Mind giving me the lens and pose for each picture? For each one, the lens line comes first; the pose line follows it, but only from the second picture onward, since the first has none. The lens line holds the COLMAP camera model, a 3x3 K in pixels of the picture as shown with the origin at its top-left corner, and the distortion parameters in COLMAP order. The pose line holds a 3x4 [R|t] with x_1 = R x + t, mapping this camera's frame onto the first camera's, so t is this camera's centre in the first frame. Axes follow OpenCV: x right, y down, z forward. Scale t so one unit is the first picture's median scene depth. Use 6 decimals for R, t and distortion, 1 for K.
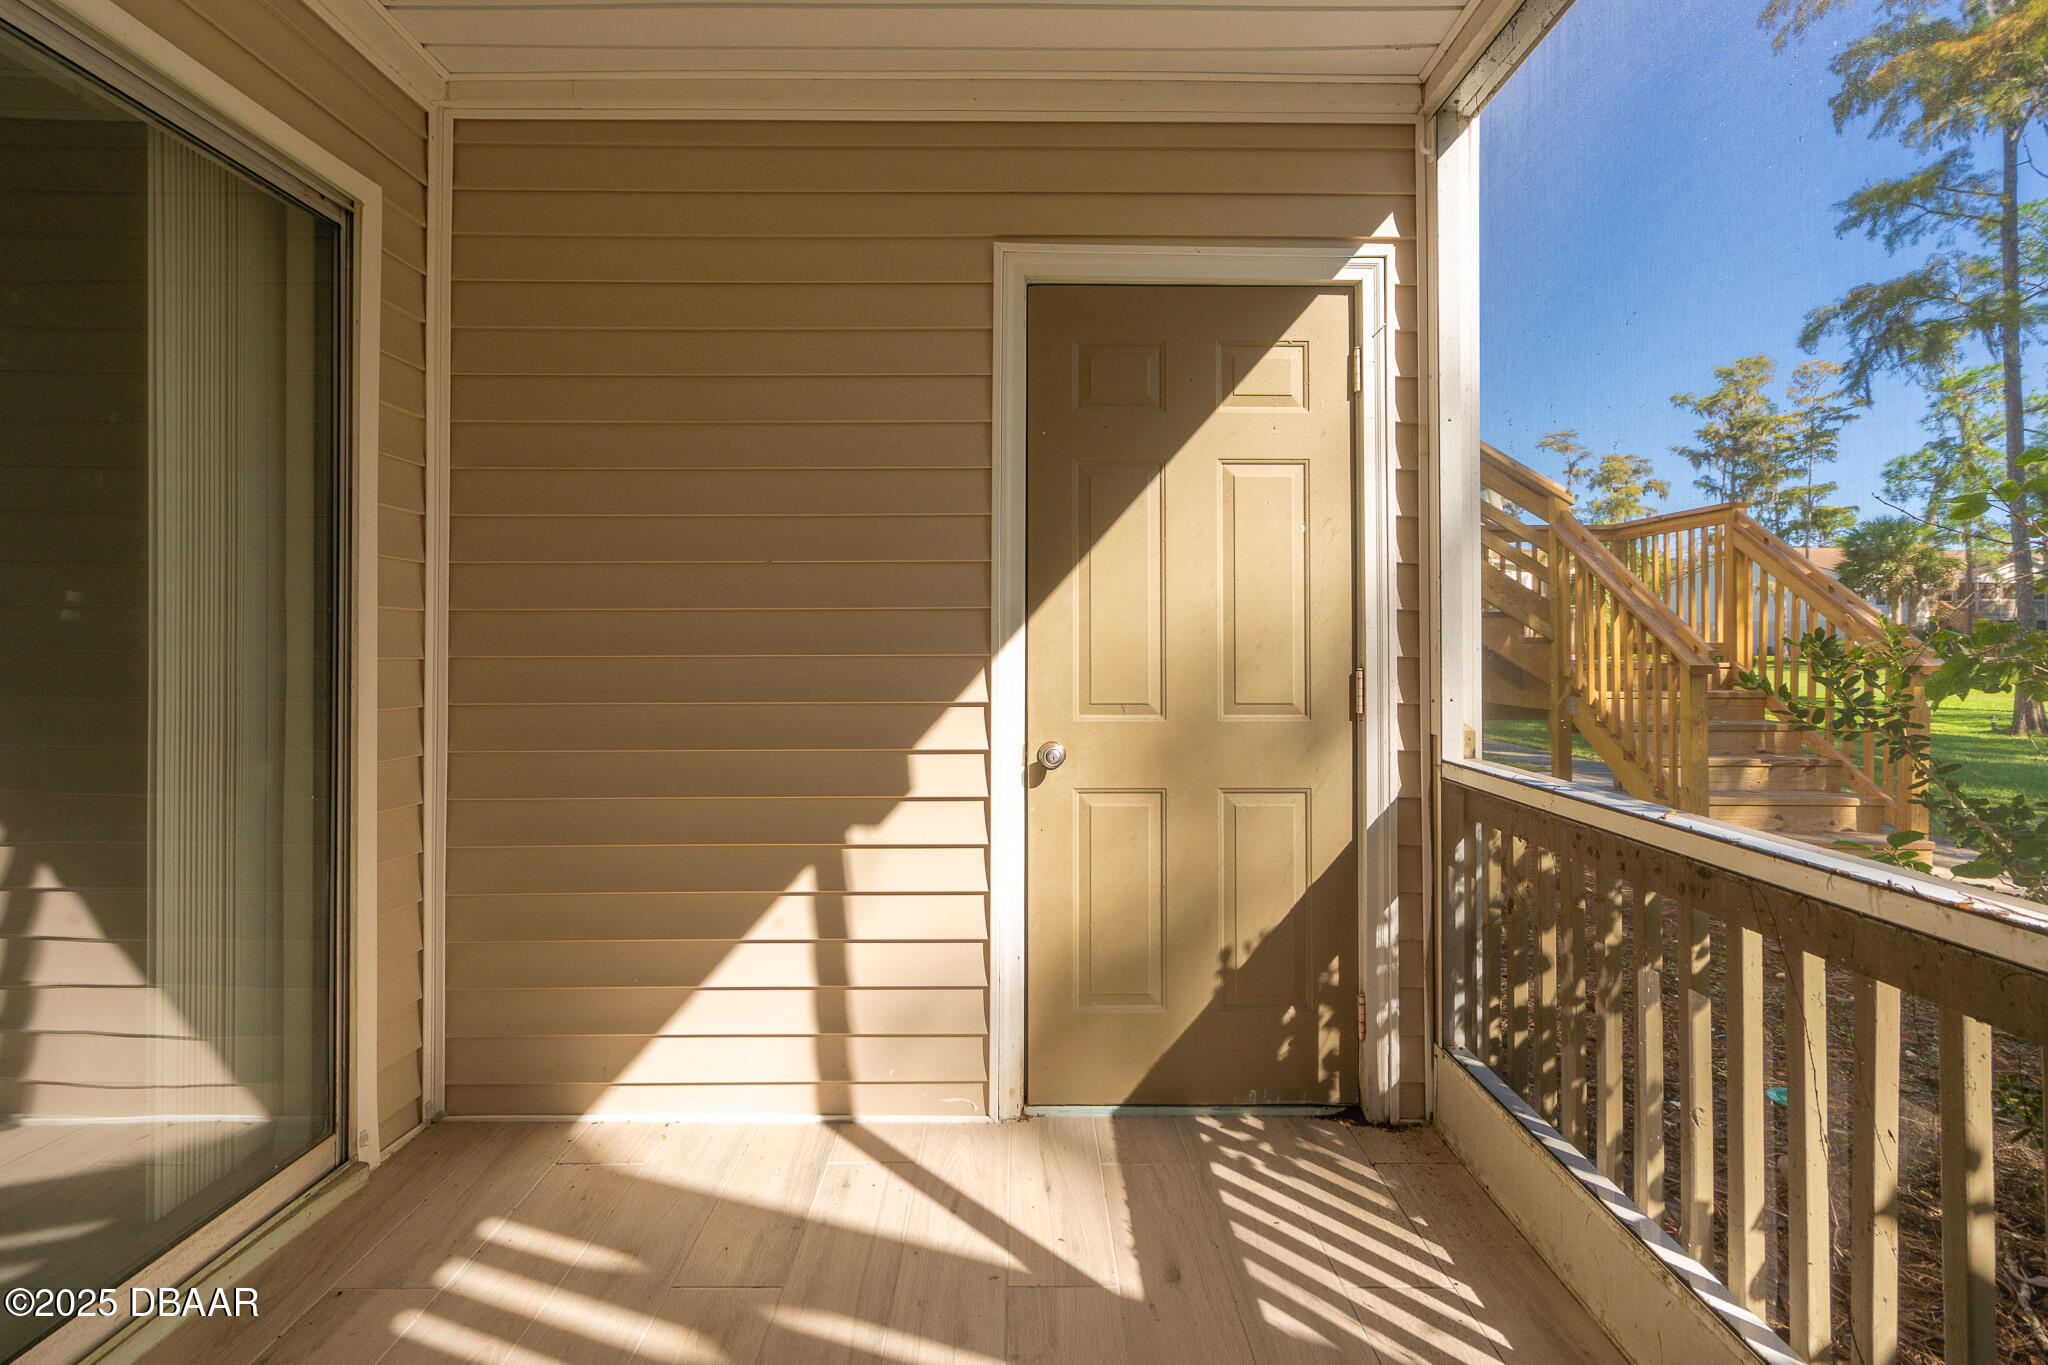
lens RADIAL K [[953.9, 0, 1029.9], [0, 953.9, 632.7], [0, 0, 1]] dist [-0.001245, 0.000419]
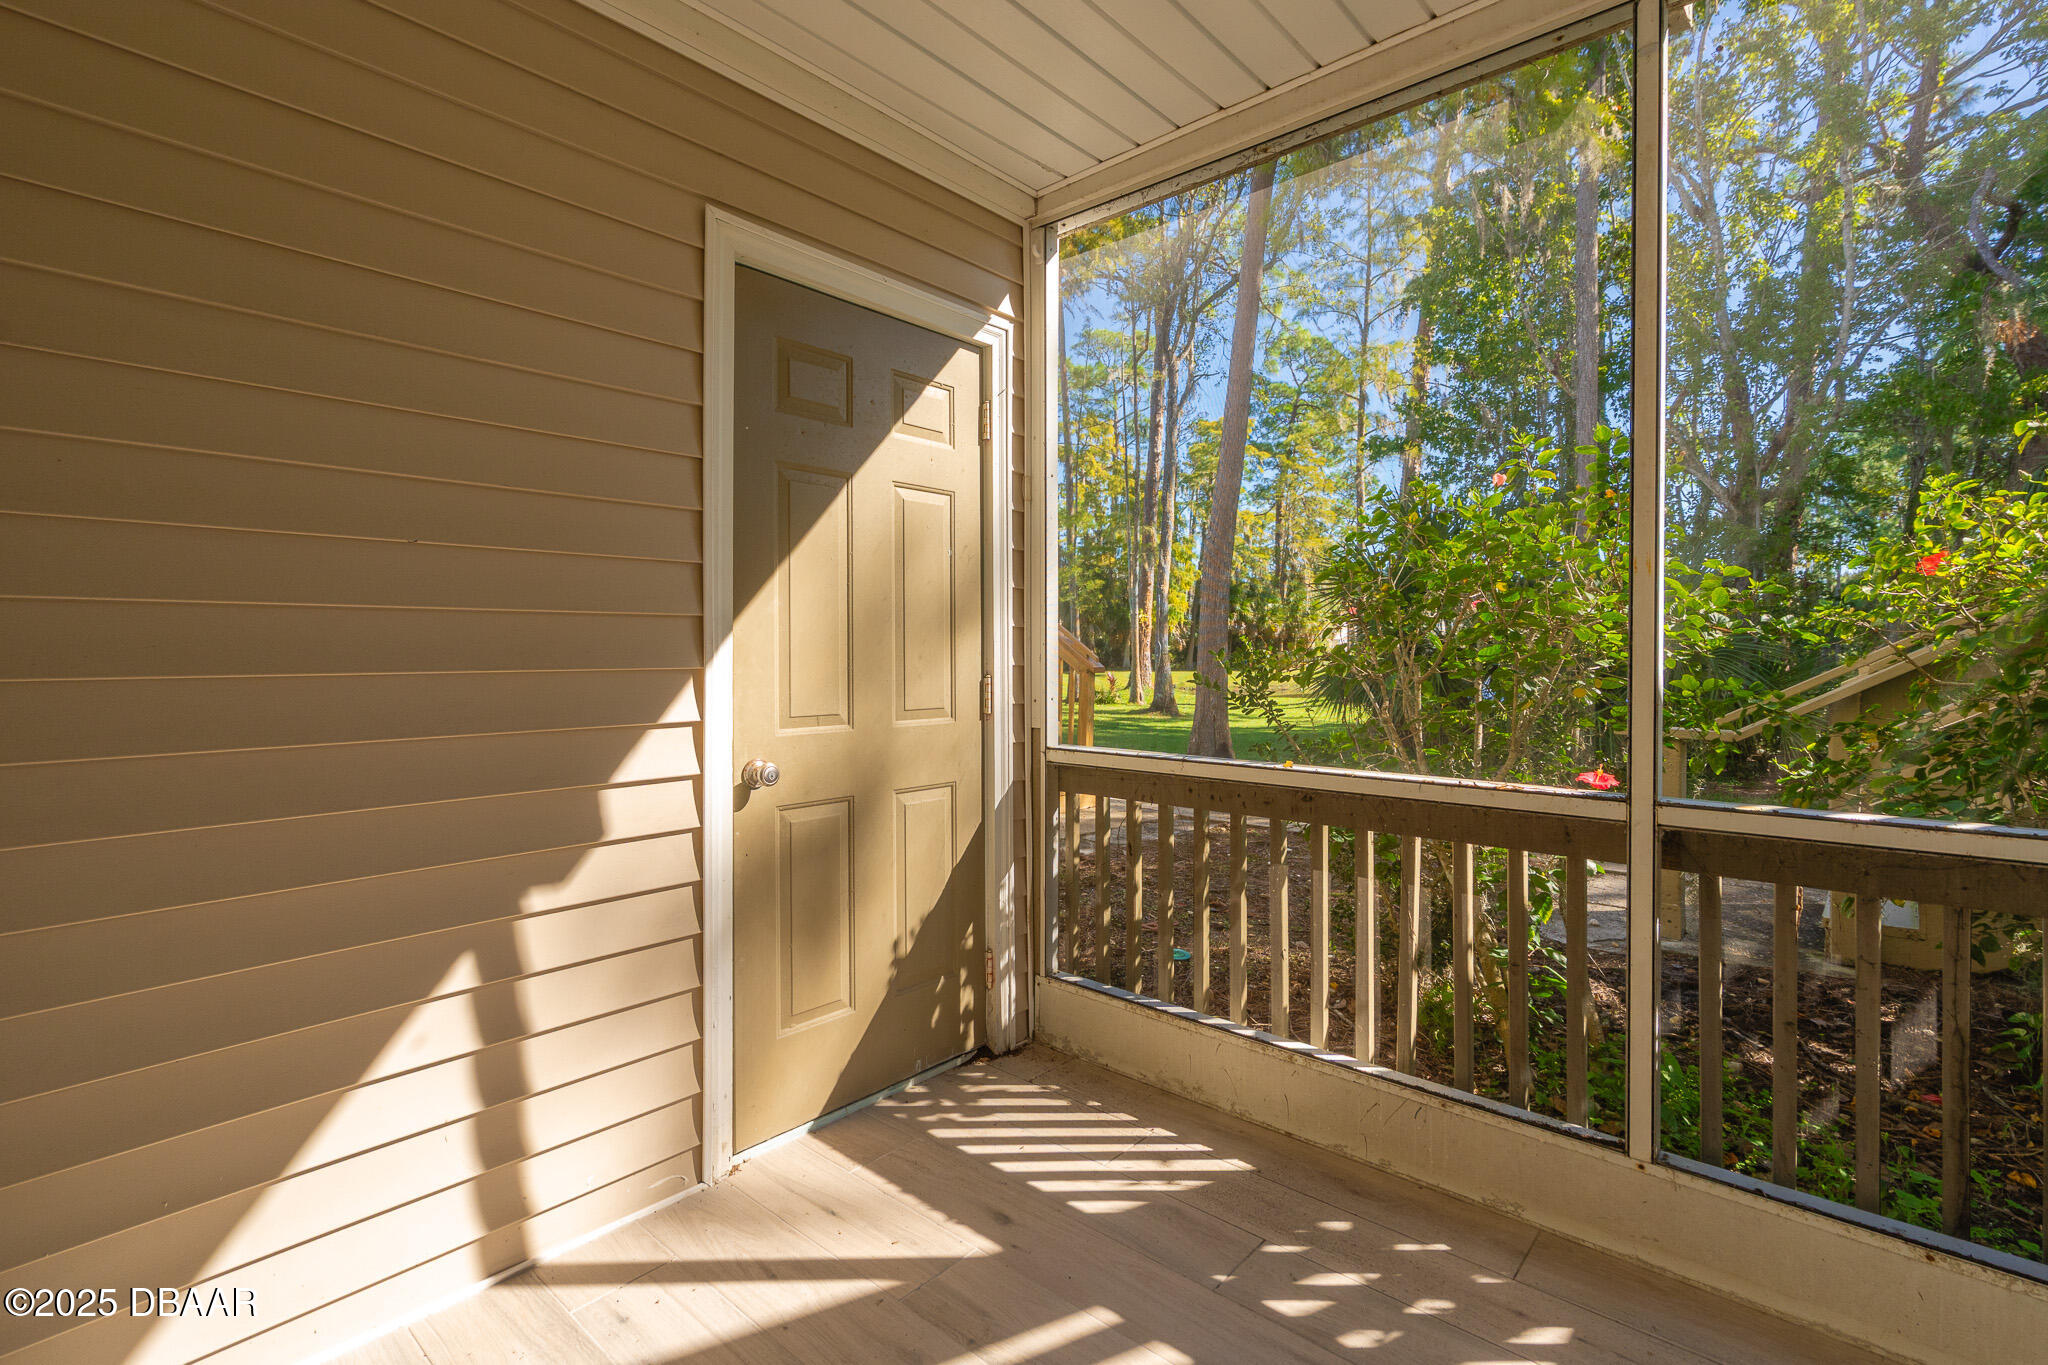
lens RADIAL K [[940.8, 0, 1022.5], [0, 940.8, 654.7], [0, 0, 1]] dist [0.000250, 0.000163]
pose [[0.671831, -0.003662, 0.740696, -0.488959], [-0.004943, 0.999943, 0.009427, 0.001395], [-0.740688, -0.009995, 0.671774, 0.188121]]
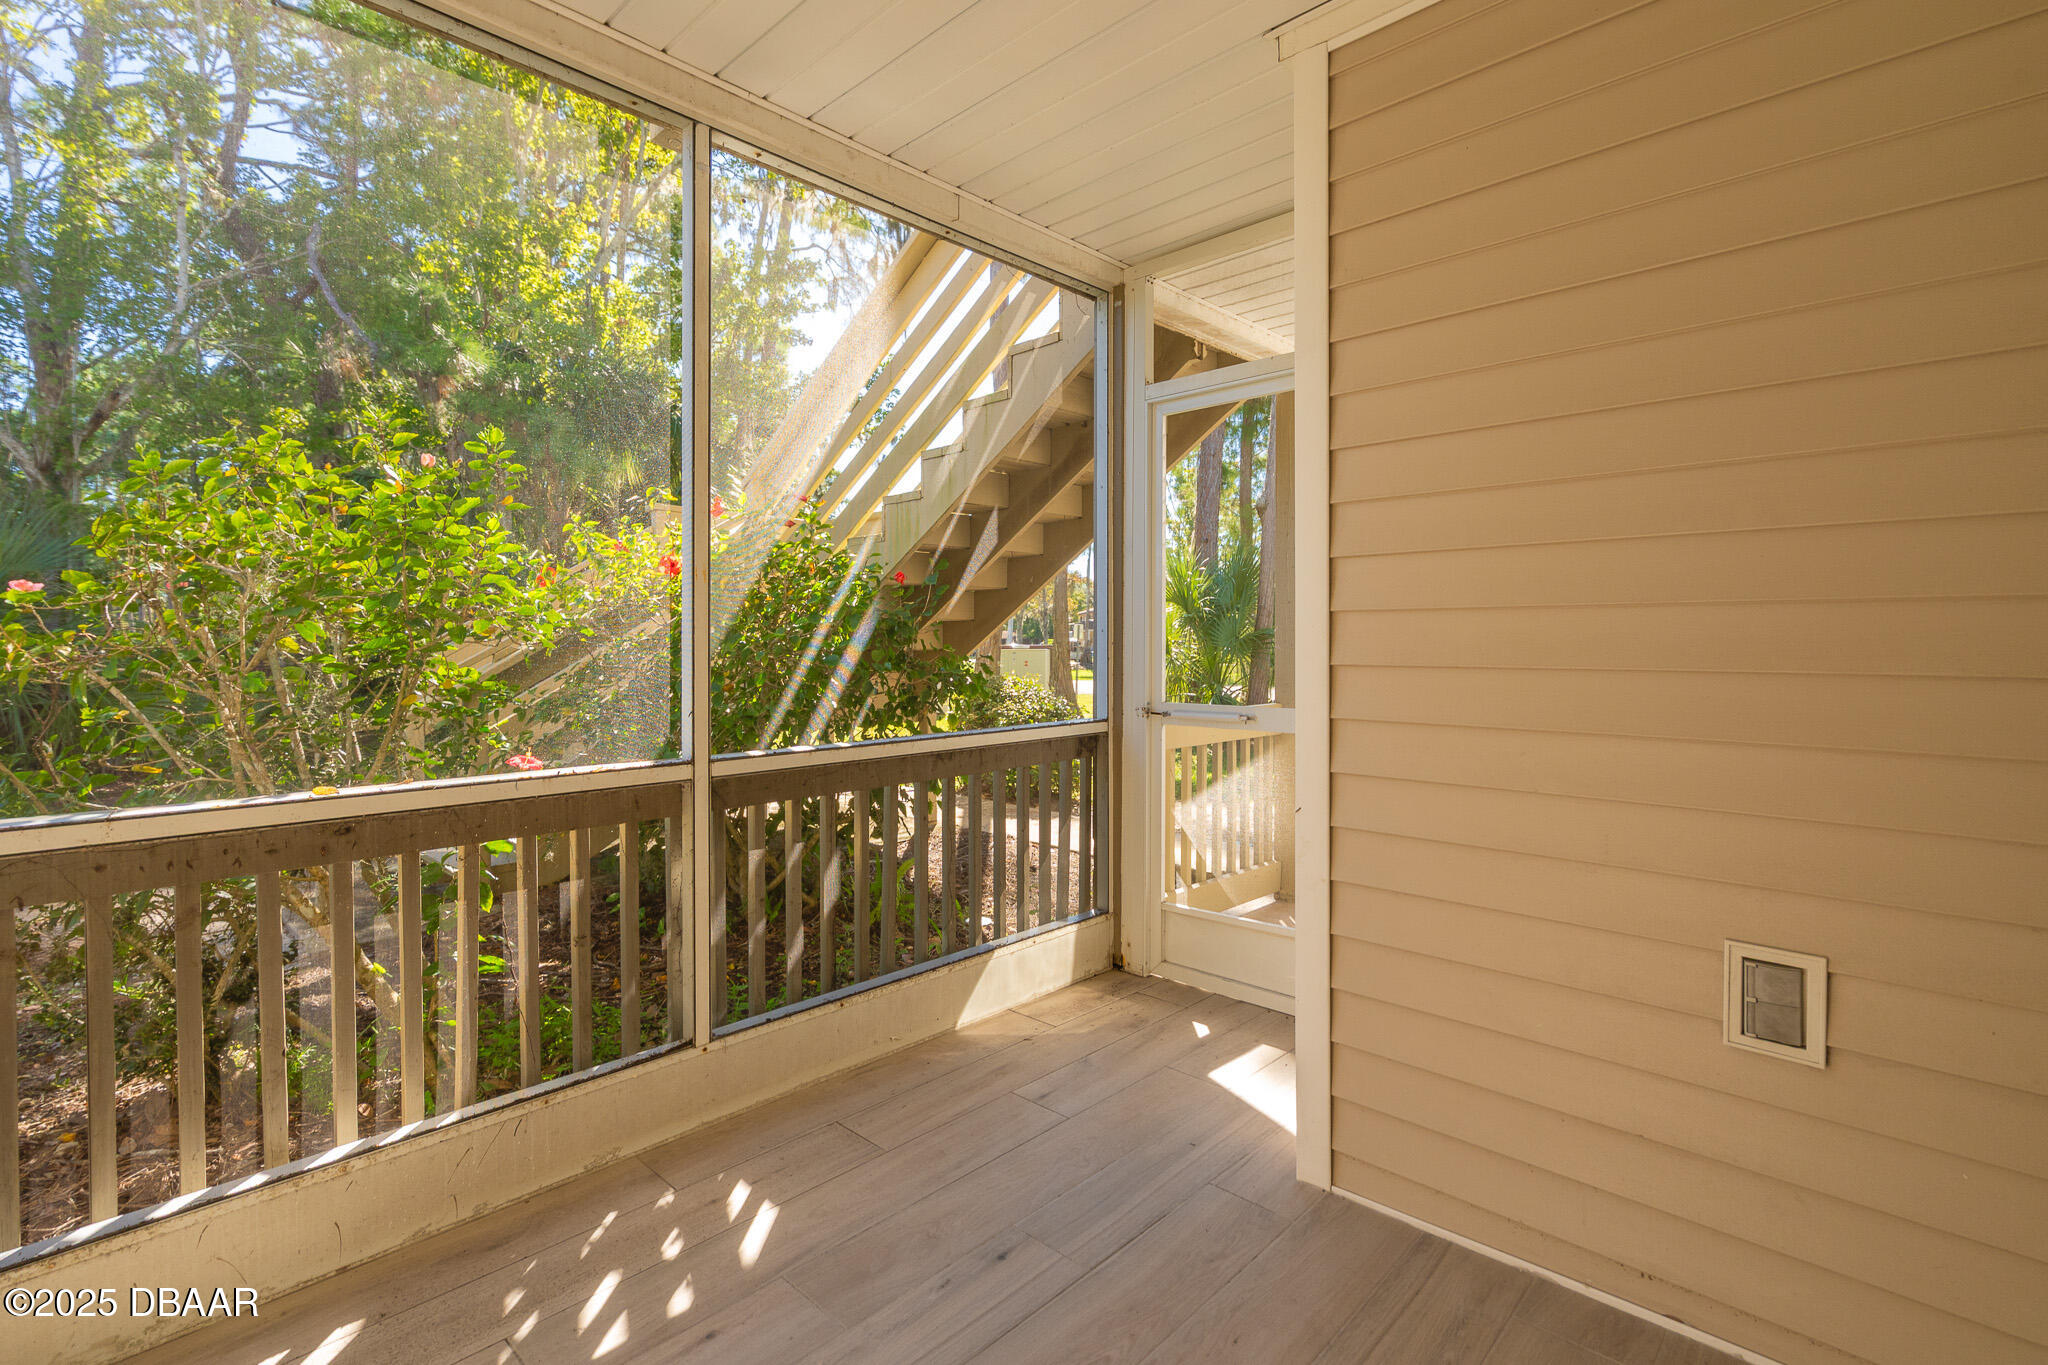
lens RADIAL K [[953.9, 0, 1029.9], [0, 953.9, 632.7], [0, 0, 1]] dist [-0.001245, 0.000419]
pose [[-0.720763, 0.006970, 0.693147, -0.511763], [-0.003475, 0.999901, -0.013668, 0.005222], [-0.693173, -0.012260, -0.720667, 0.810382]]
